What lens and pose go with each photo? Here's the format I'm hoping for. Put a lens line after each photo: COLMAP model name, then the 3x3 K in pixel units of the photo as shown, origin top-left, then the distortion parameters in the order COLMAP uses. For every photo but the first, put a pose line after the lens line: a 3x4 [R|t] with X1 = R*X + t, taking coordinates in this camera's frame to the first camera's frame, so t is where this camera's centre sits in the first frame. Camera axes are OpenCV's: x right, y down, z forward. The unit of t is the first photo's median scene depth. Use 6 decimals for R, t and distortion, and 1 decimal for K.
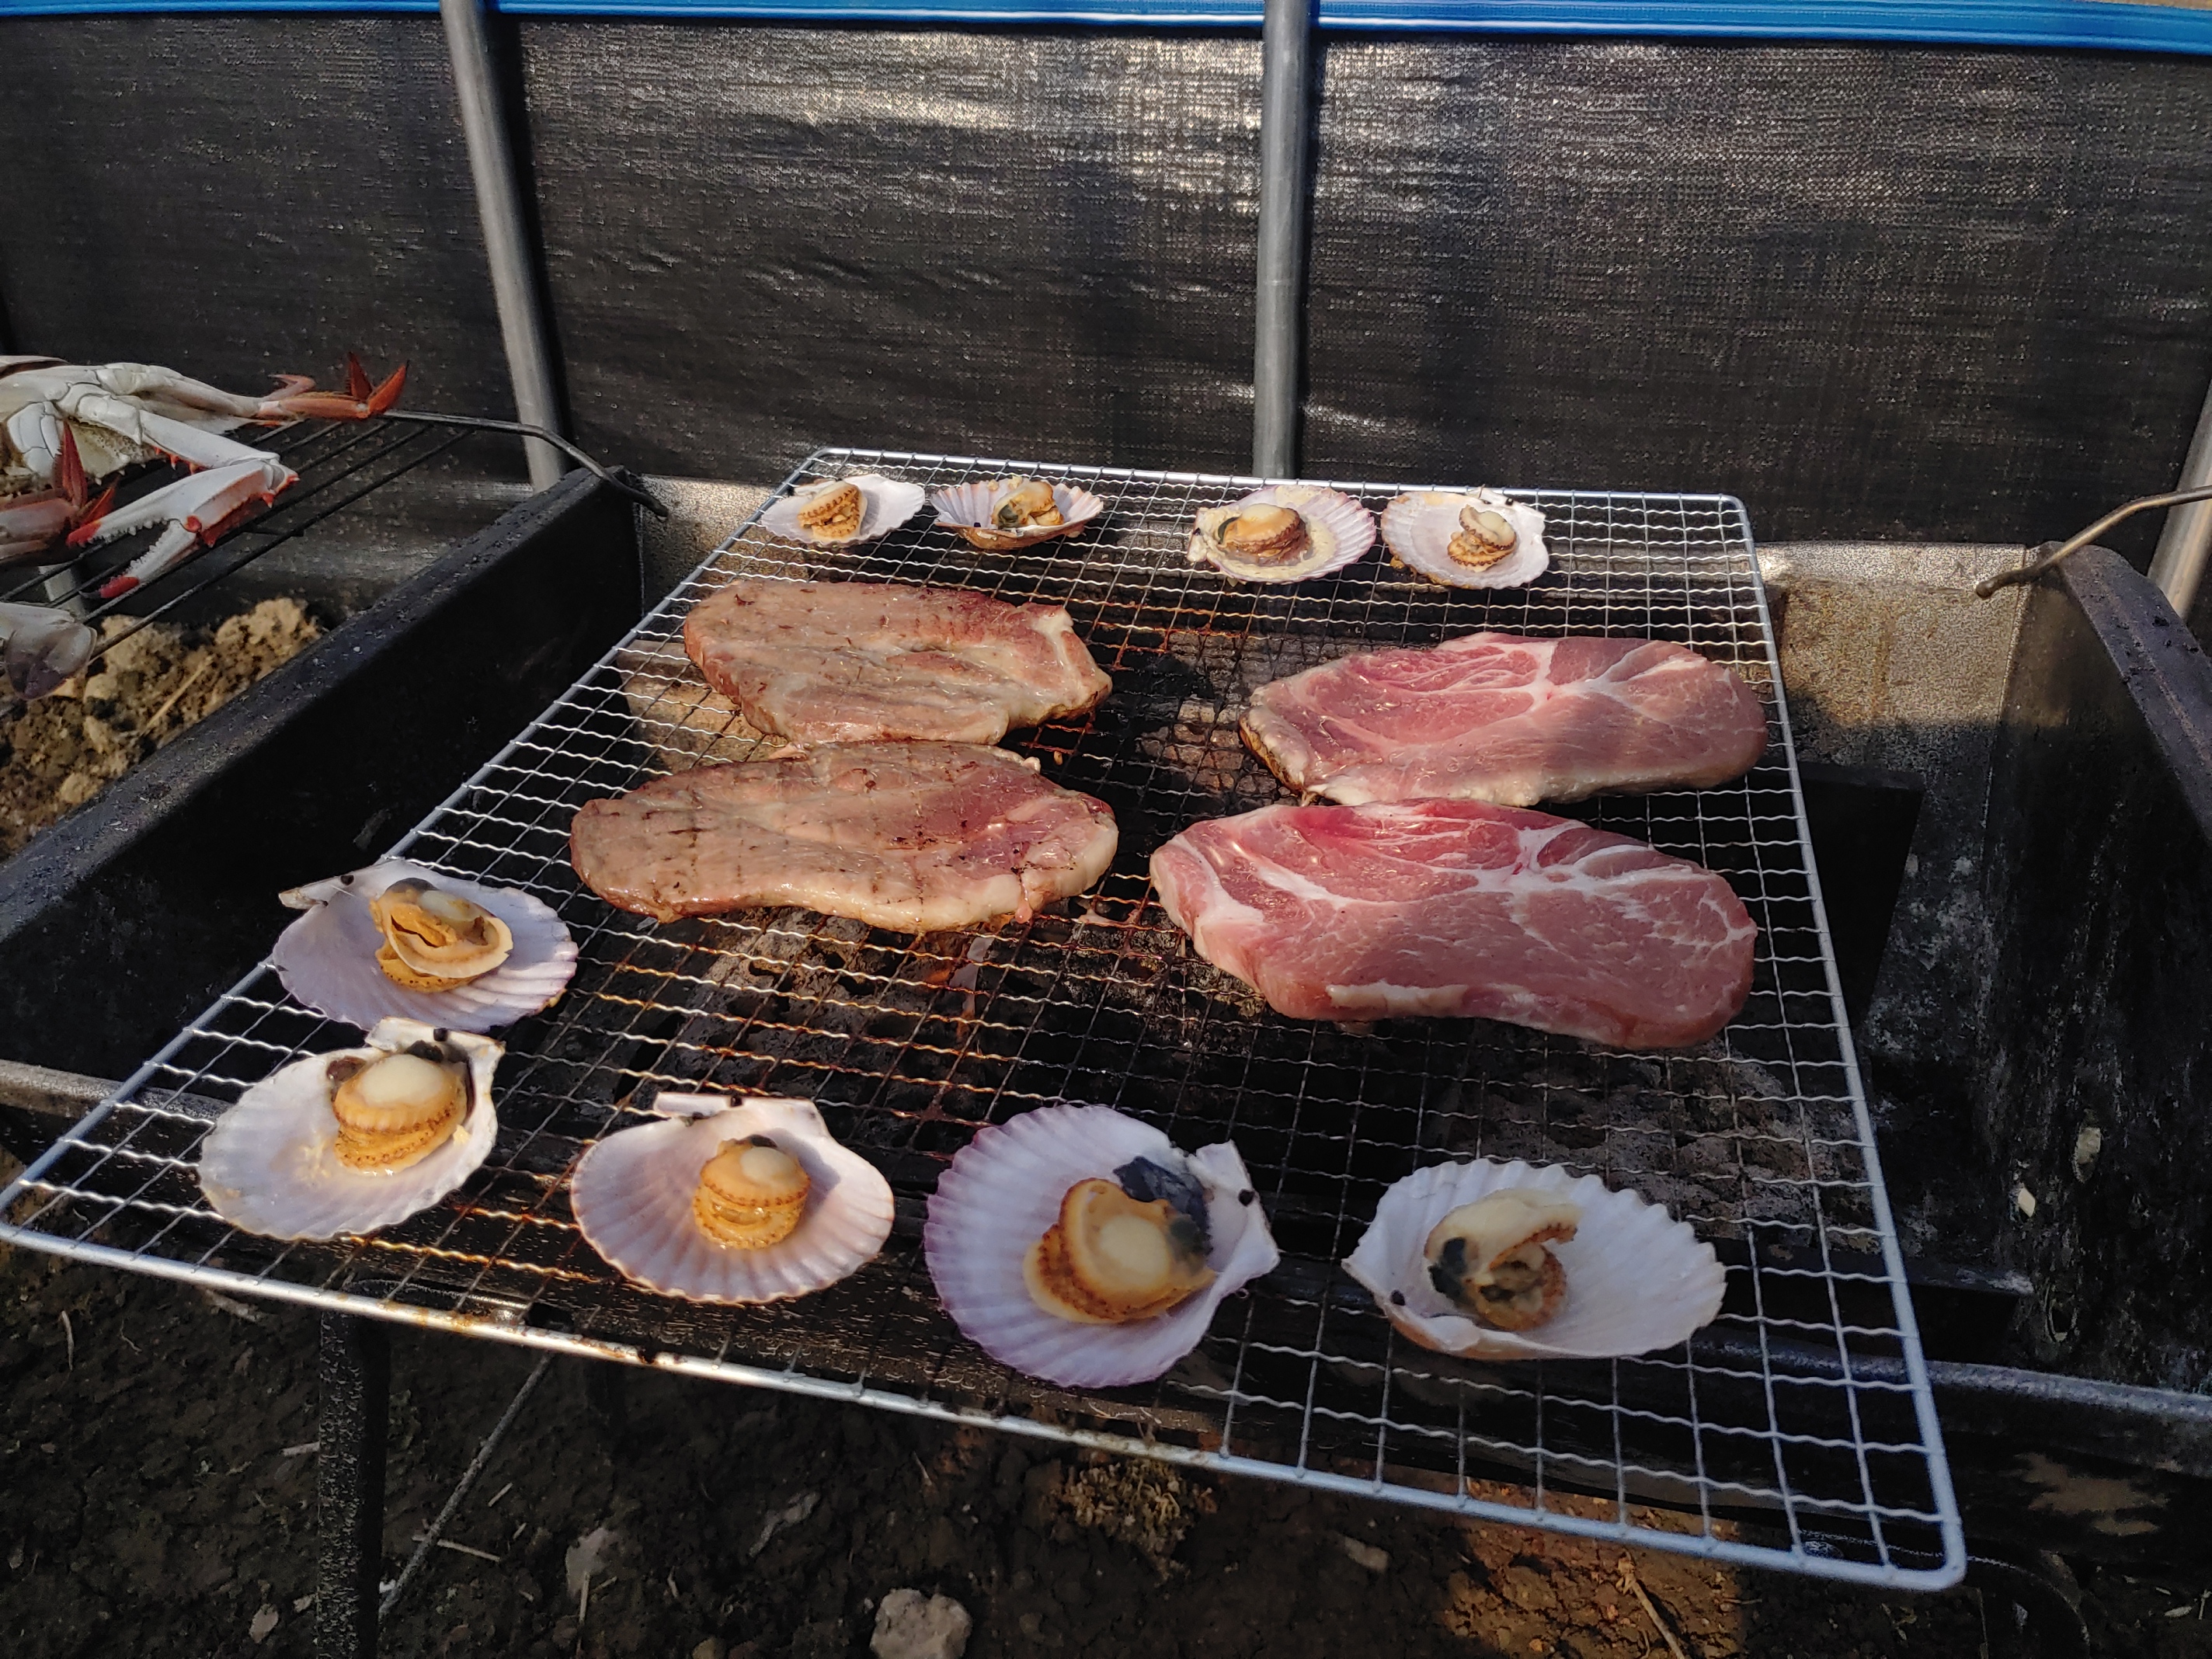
lens RADIAL K [[1688.3, 0, 1106.0], [0, 1688.3, 829.5], [0, 0, 1]] dist [0.021240, 0.005197]
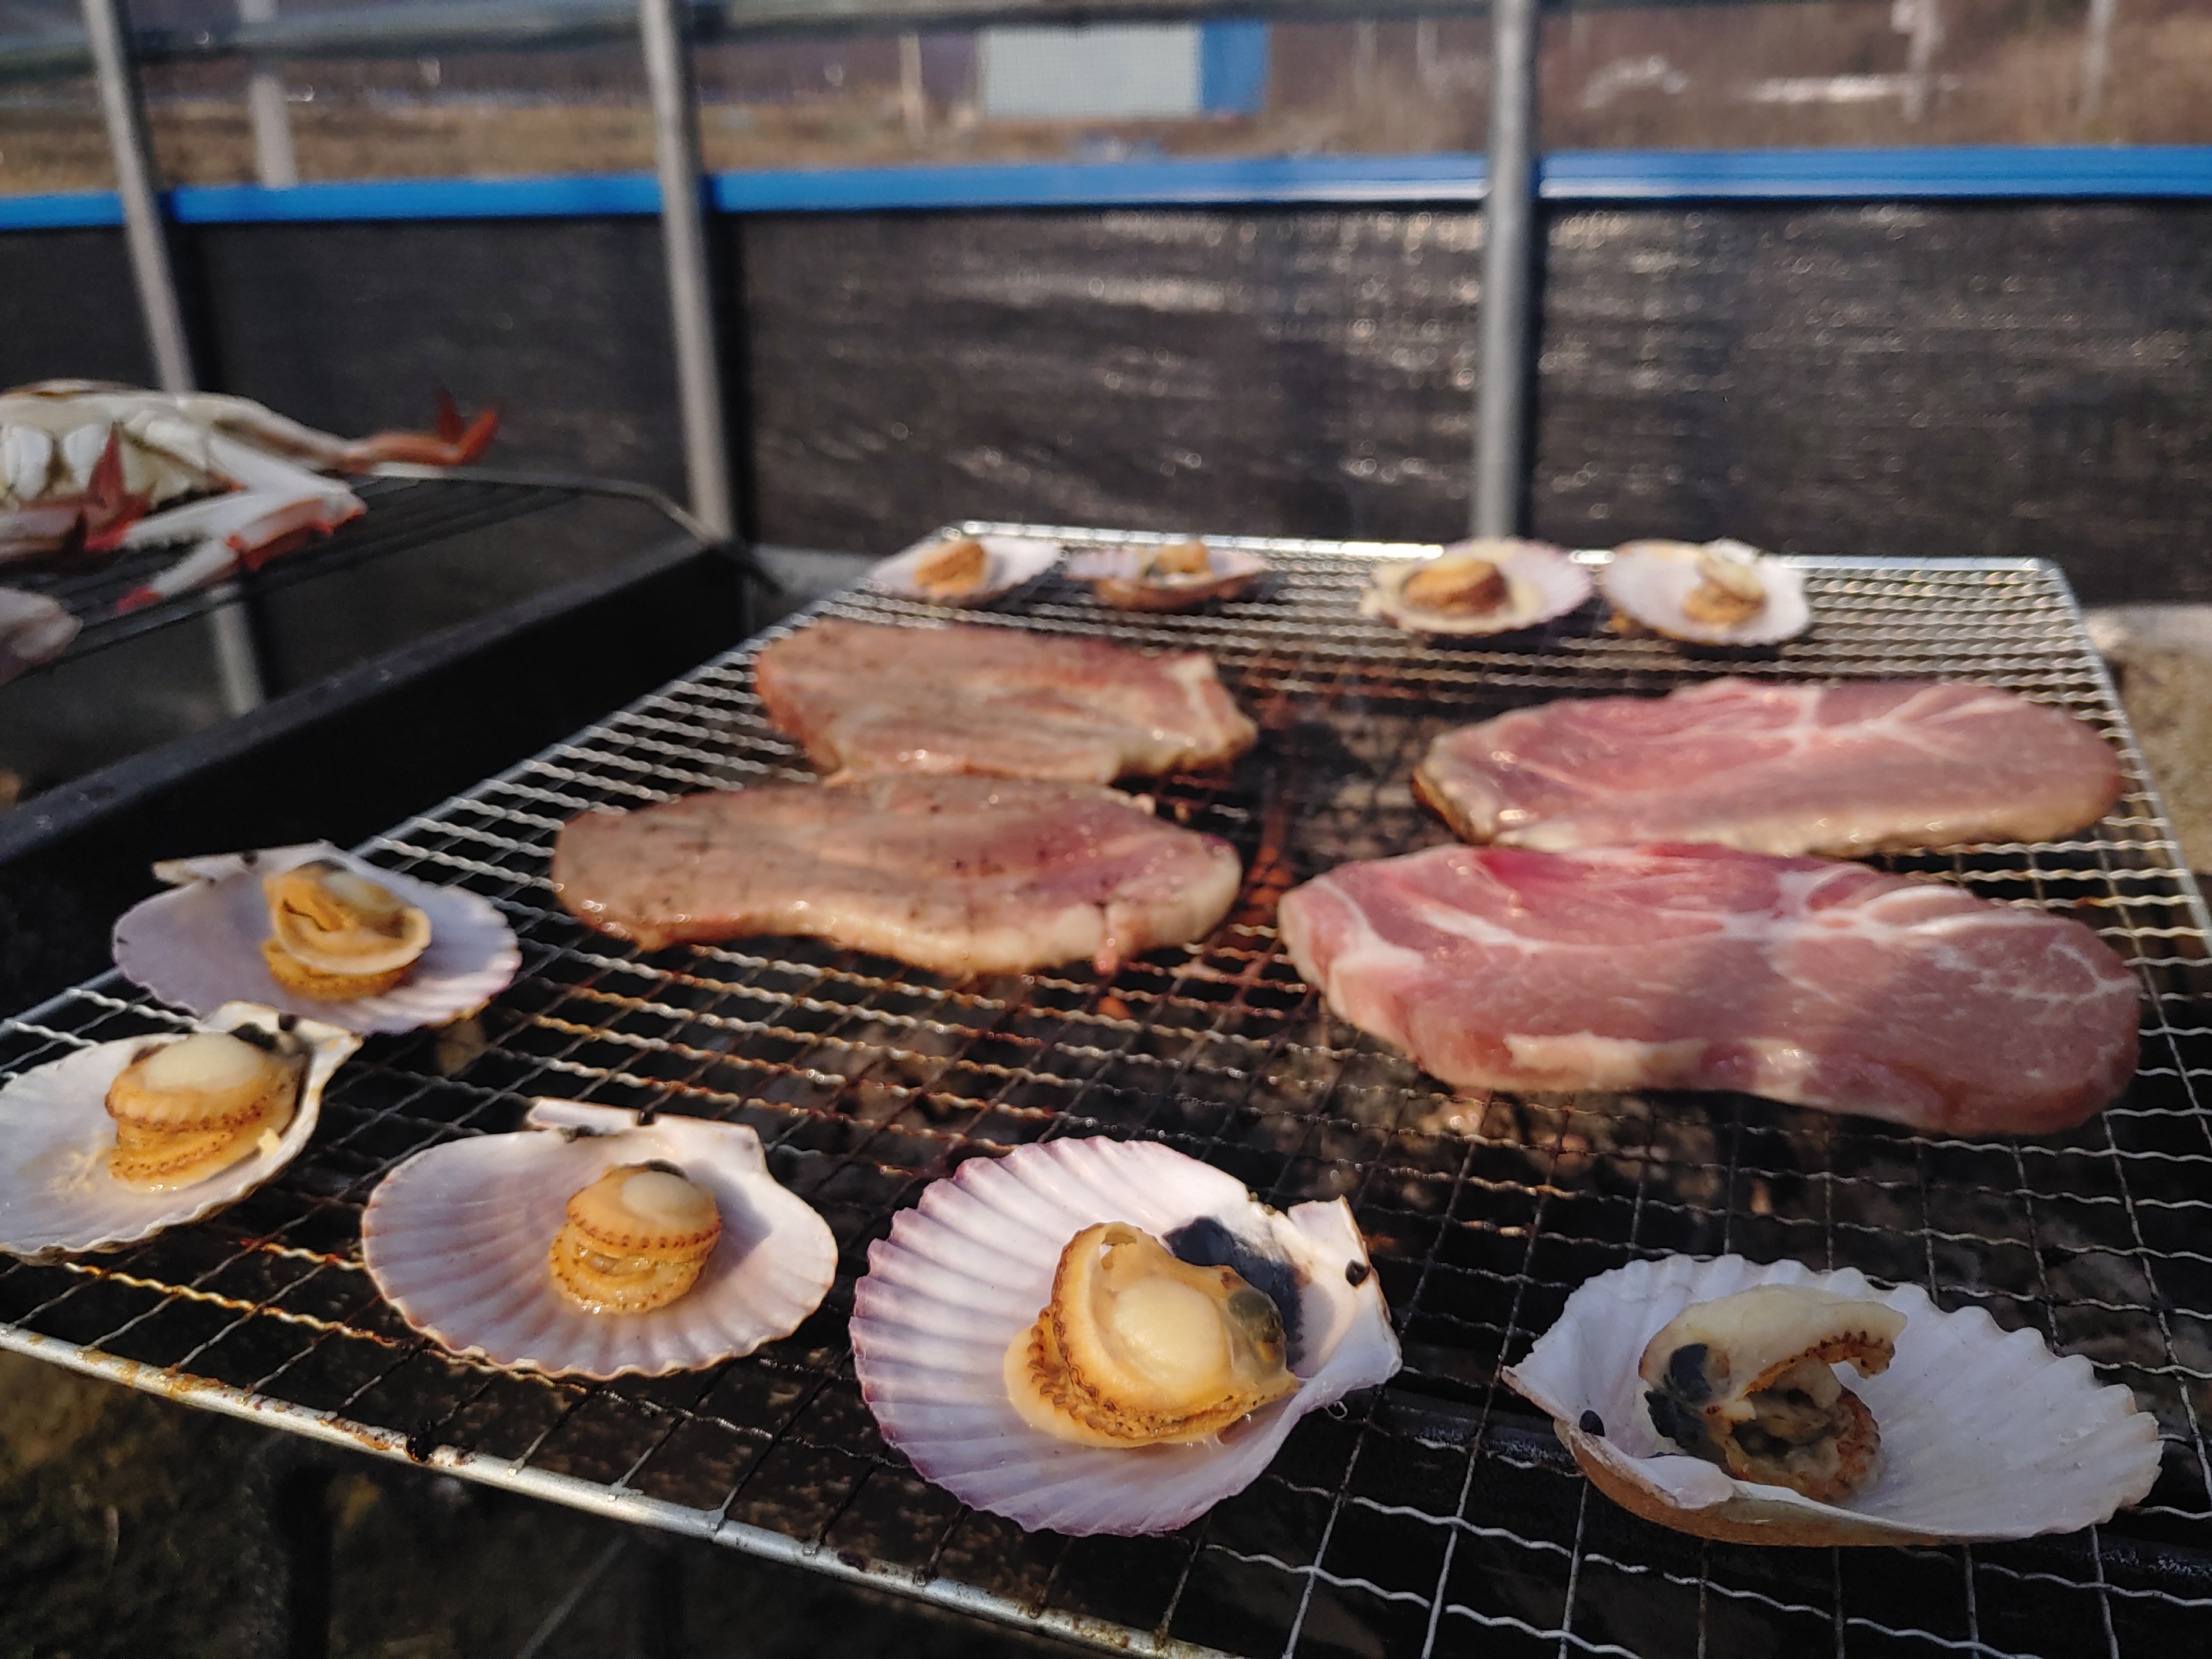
lens RADIAL K [[1727.1, 0, 1135.3], [0, 1727.1, 830.5], [0, 0, 1]] dist [0.003698, 0.010183]
pose [[0.993279, 0.027741, -0.112373, 0.051545], [-0.045484, 0.986302, -0.158555, 0.120292], [0.106436, 0.162600, 0.980935, 0.238785]]
